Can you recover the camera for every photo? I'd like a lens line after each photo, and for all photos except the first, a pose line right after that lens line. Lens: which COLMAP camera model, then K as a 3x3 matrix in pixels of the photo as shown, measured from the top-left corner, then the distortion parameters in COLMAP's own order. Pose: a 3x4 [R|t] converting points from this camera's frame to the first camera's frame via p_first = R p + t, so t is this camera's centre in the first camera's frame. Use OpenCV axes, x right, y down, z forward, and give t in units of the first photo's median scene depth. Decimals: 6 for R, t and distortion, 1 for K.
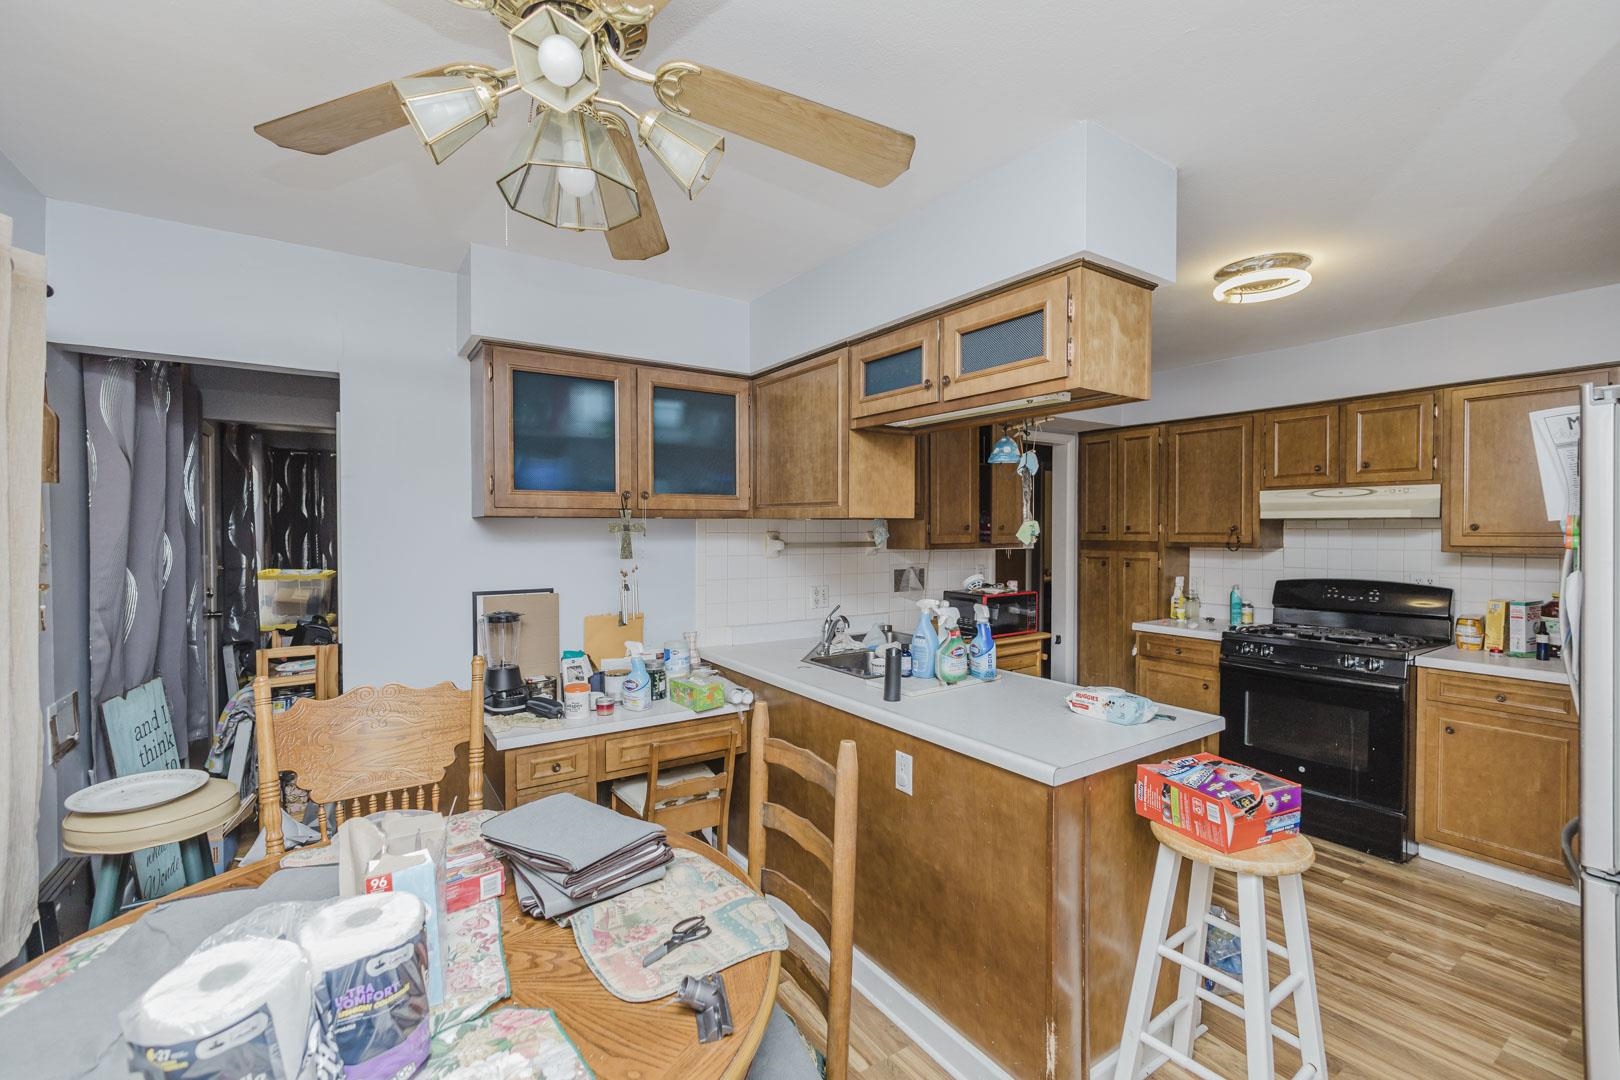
lens RADIAL K [[696.3, 0, 815.7], [0, 696.3, 536.6], [0, 0, 1]] dist [-0.004154, -0.000055]
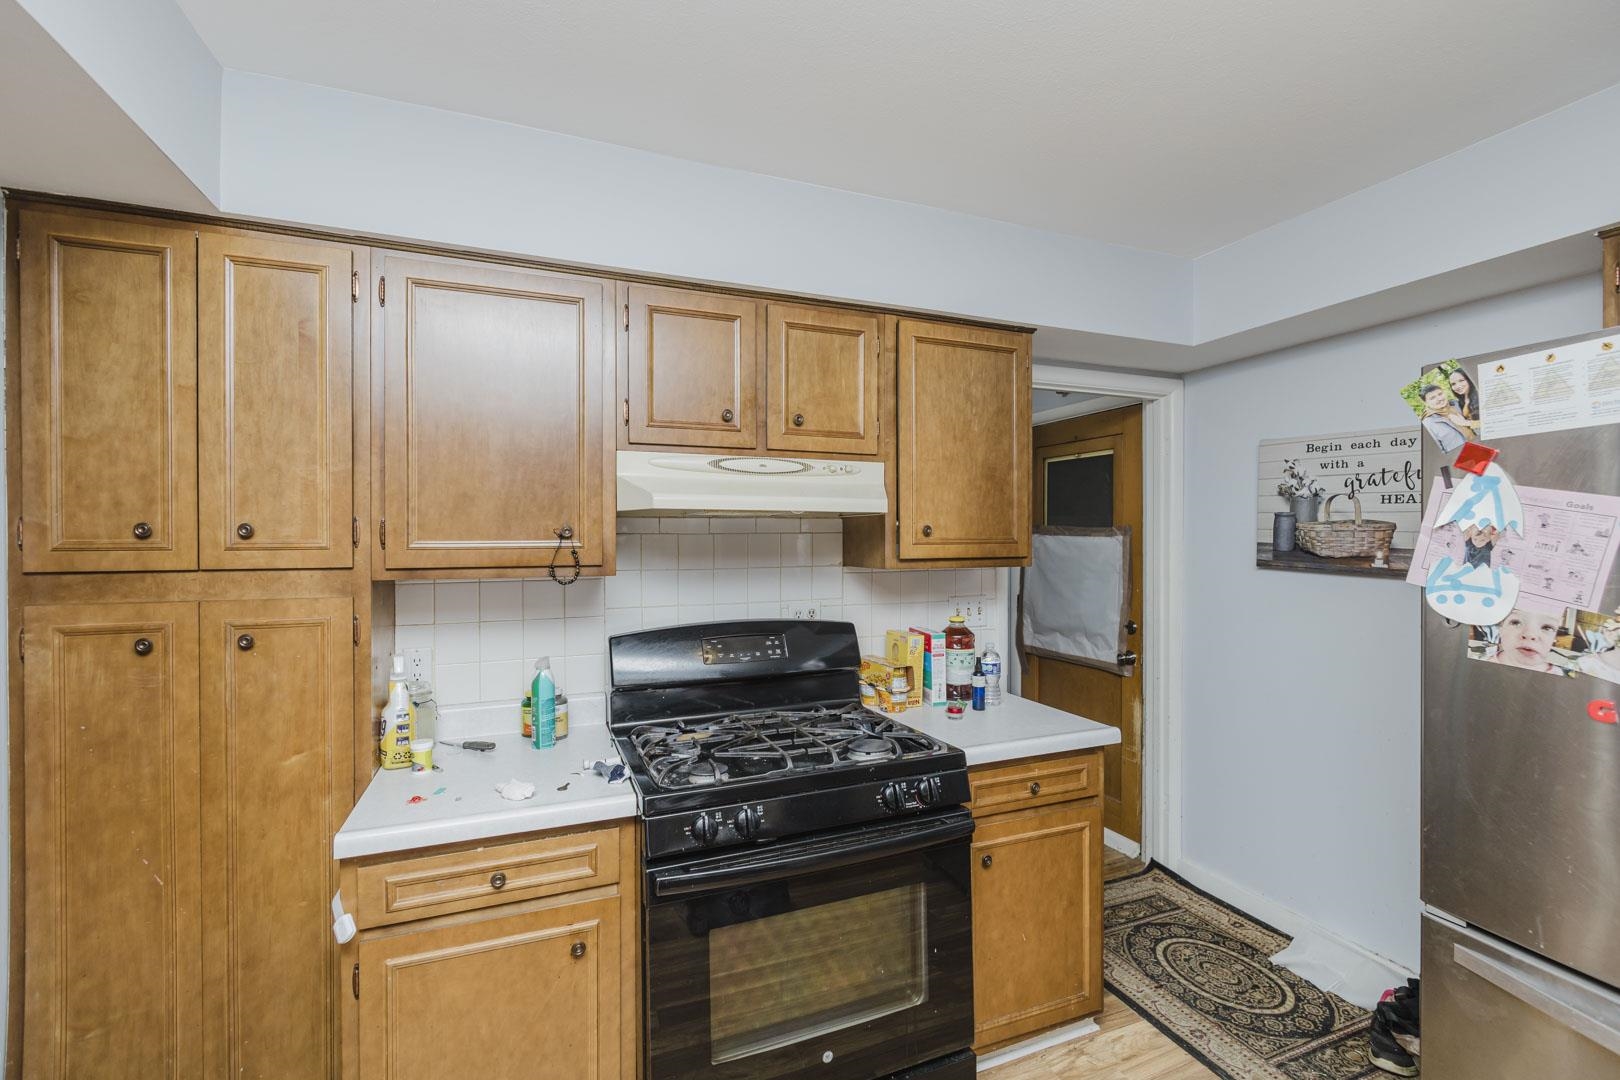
lens RADIAL K [[696.3, 0, 803.9], [0, 696.3, 543.2], [0, 0, 1]] dist [-0.004154, -0.000055]
pose [[0.218000, -0.010957, 0.975887, 0.230826], [0.011633, 0.999895, 0.008628, -0.007547], [-0.975880, 0.009472, 0.218104, 0.832276]]
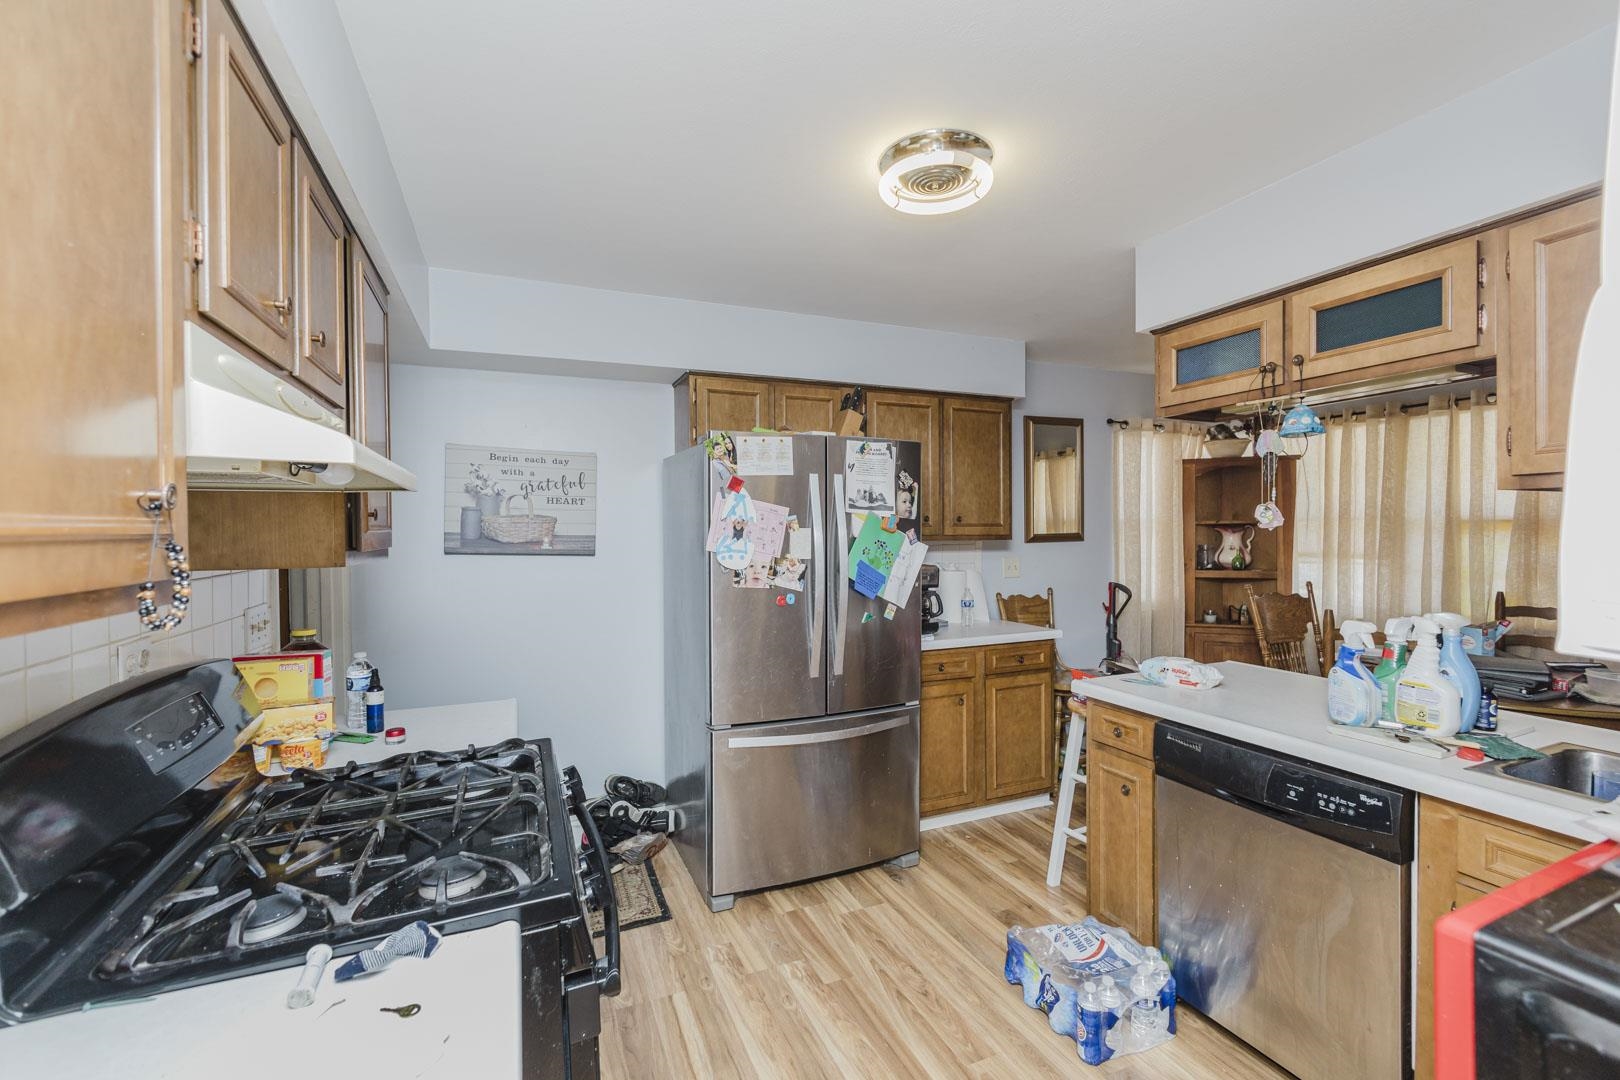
lens RADIAL K [[696.3, 0, 810.6], [0, 696.3, 537.0], [0, 0, 1]] dist [-0.004154, -0.000055]
pose [[-0.981295, 0.003371, 0.192481, 0.449233], [0.007496, 0.999758, 0.020706, -0.005172], [-0.192365, 0.021762, -0.981082, 1.248167]]
